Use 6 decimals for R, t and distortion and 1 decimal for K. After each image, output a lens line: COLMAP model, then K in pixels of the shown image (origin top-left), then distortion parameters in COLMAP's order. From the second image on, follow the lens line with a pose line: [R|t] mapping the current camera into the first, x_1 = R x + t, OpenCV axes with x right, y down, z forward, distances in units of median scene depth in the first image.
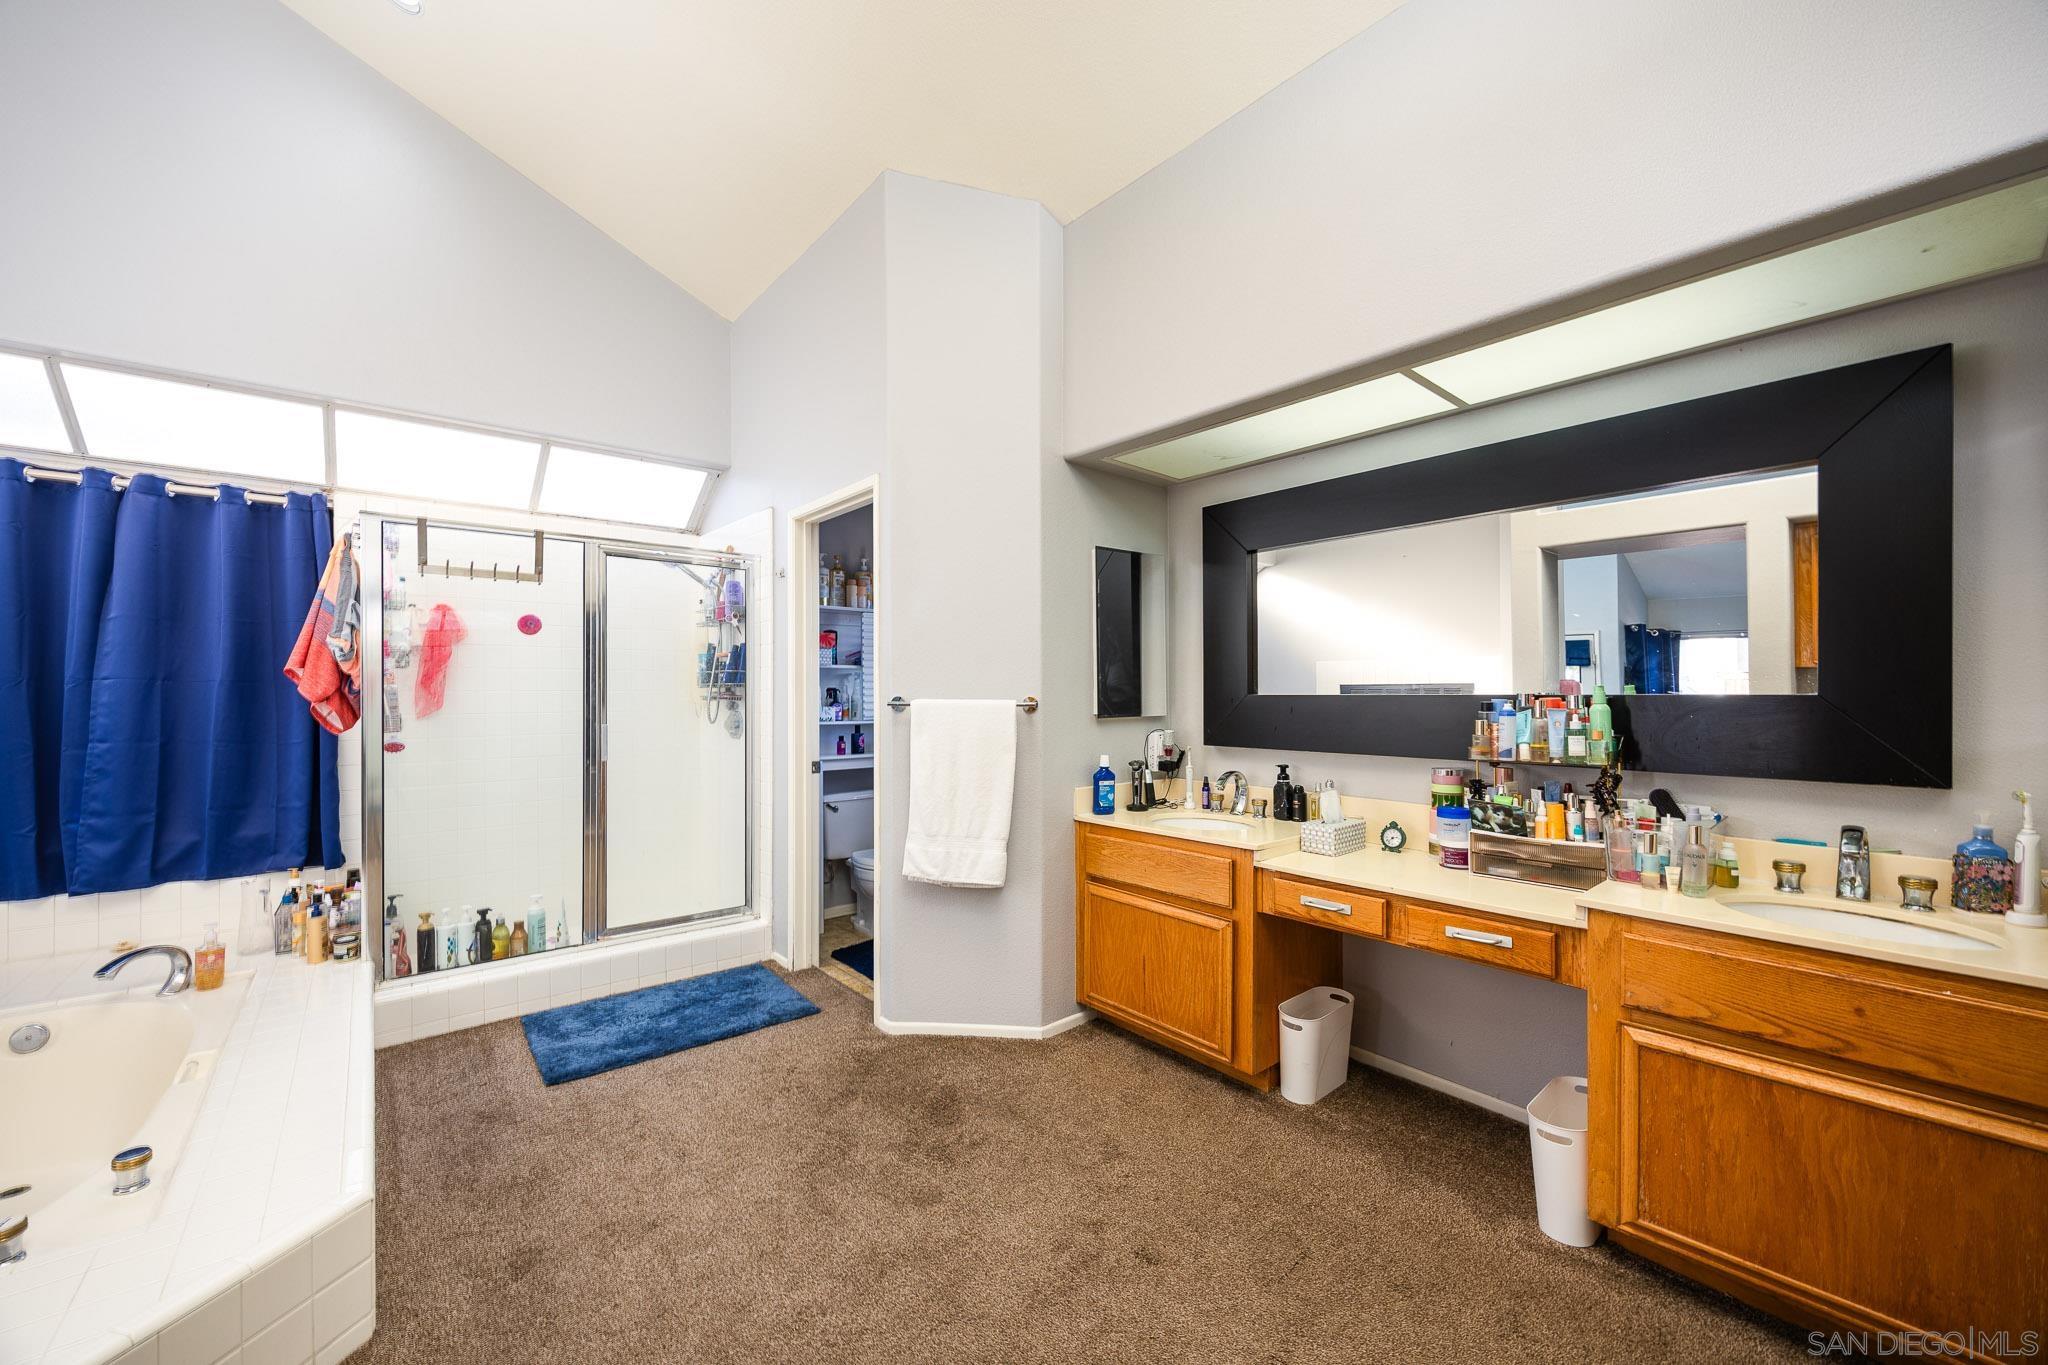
lens RADIAL K [[799.3, 0, 1016.1], [0, 799.3, 686.0], [0, 0, 1]] dist [-0.000565, 0.000779]
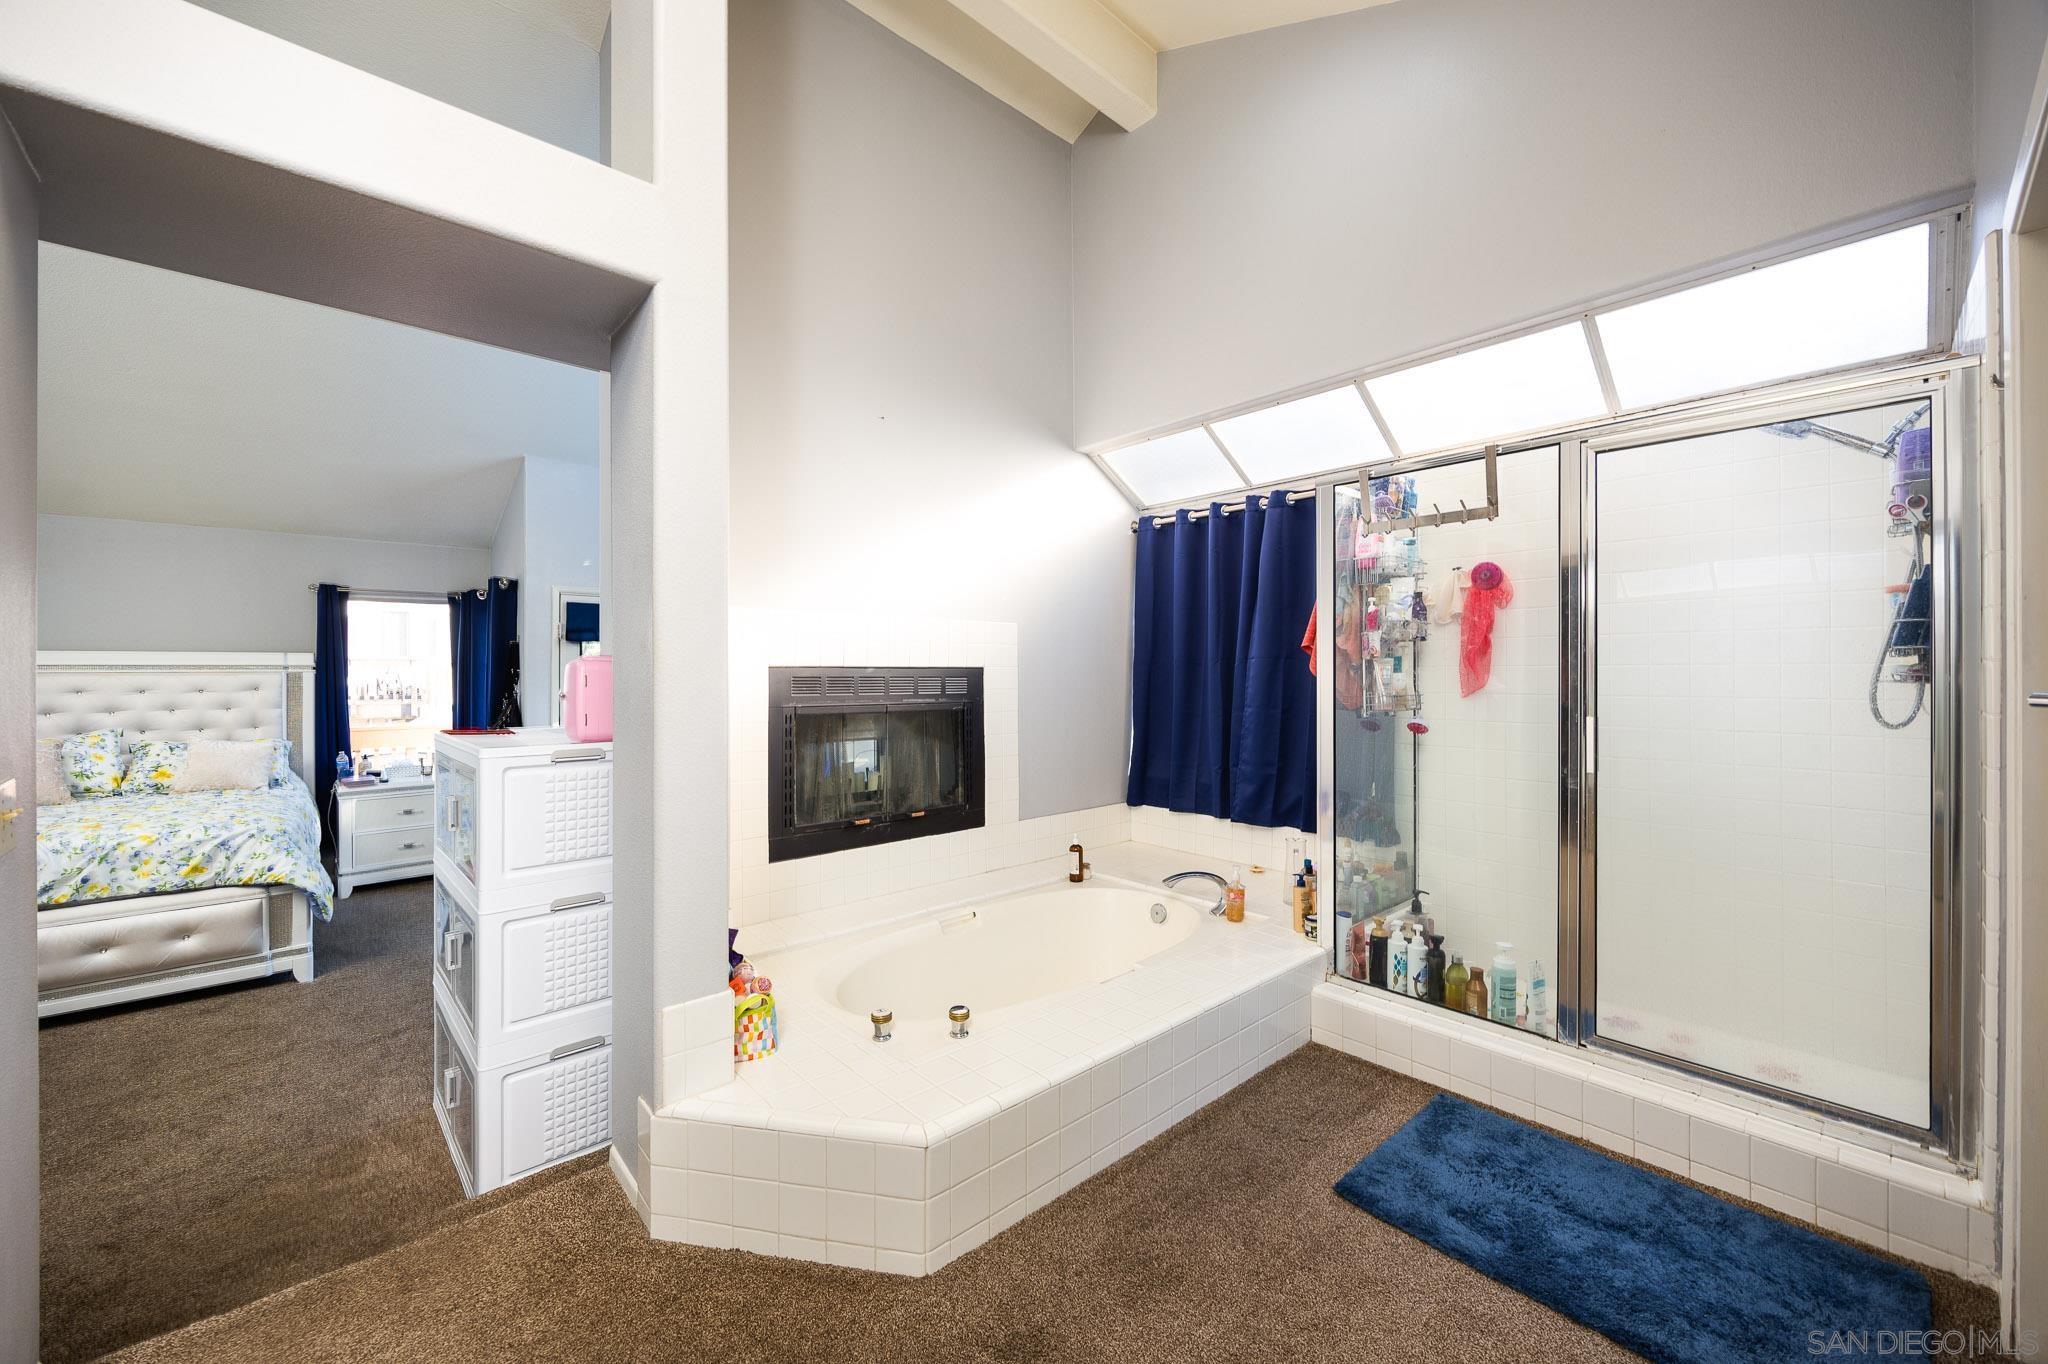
lens RADIAL K [[799.3, 0, 1017.7], [0, 799.3, 669.7], [0, 0, 1]] dist [-0.000565, 0.000779]
pose [[0.024307, -0.000262, -0.999704, 0.132442], [0.010887, 0.999941, 0.000002, 0.005777], [0.999645, -0.010884, 0.024309, 0.581549]]
